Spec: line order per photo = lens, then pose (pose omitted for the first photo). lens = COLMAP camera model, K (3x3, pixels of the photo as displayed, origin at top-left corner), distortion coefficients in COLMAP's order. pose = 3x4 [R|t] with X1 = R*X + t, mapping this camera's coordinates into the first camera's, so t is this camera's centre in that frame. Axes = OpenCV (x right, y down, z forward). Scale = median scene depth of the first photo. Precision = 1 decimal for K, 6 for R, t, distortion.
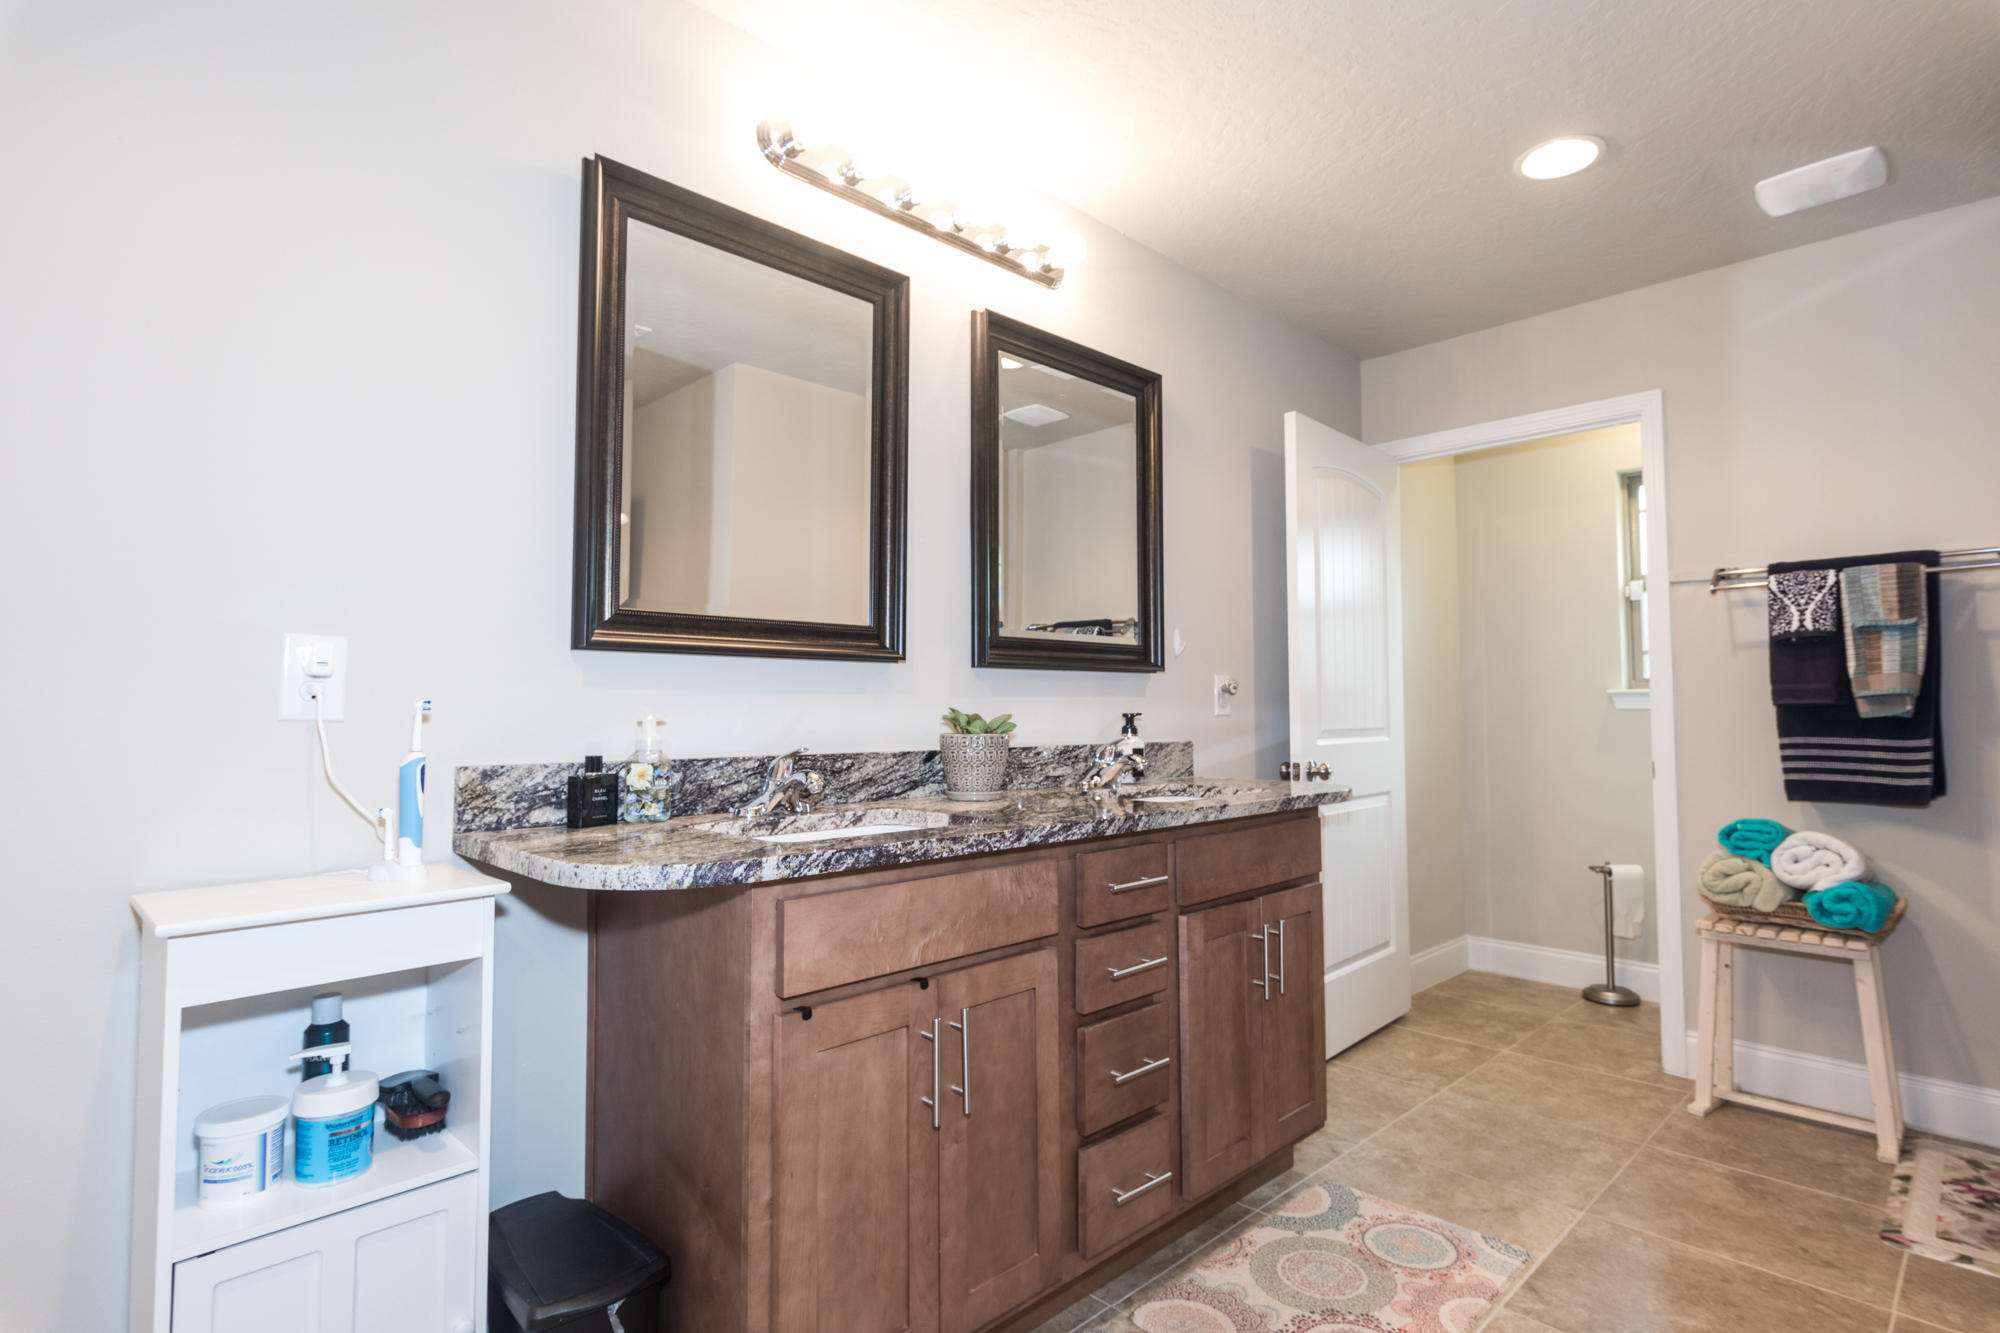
lens RADIAL K [[985.2, 0, 996.2], [0, 985.2, 665.0], [0, 0, 1]] dist [0.005585, -0.002142]
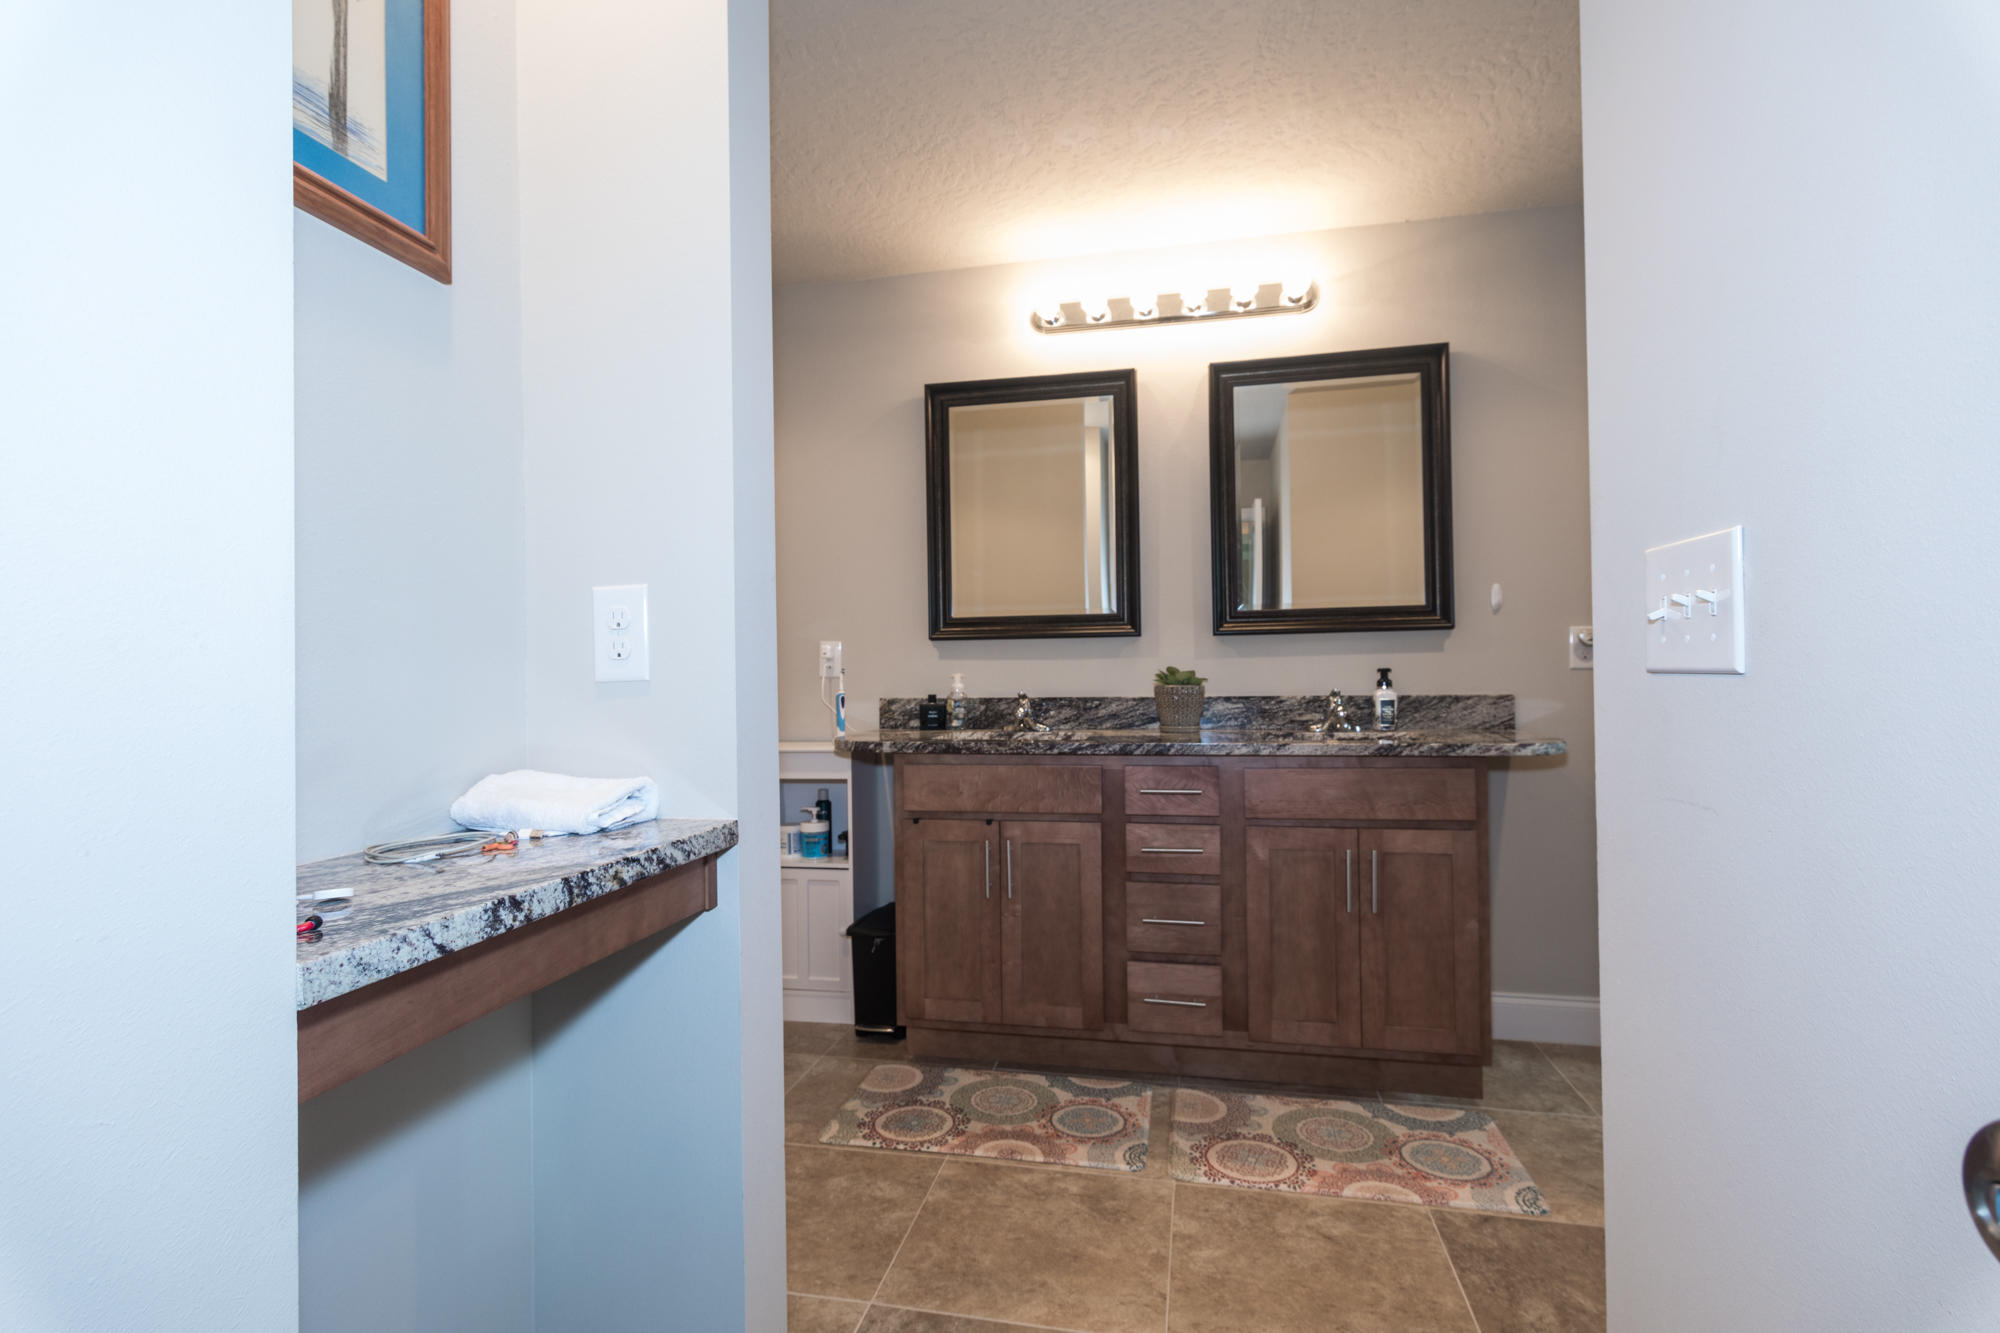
lens RADIAL K [[985.2, 0, 1035.5], [0, 985.2, 671.1], [0, 0, 1]] dist [0.005585, -0.002142]
pose [[0.562579, -0.006328, -0.826720, 1.098463], [0.050647, 0.998356, 0.026823, 0.002230], [0.825191, -0.056961, 0.561974, 0.053160]]
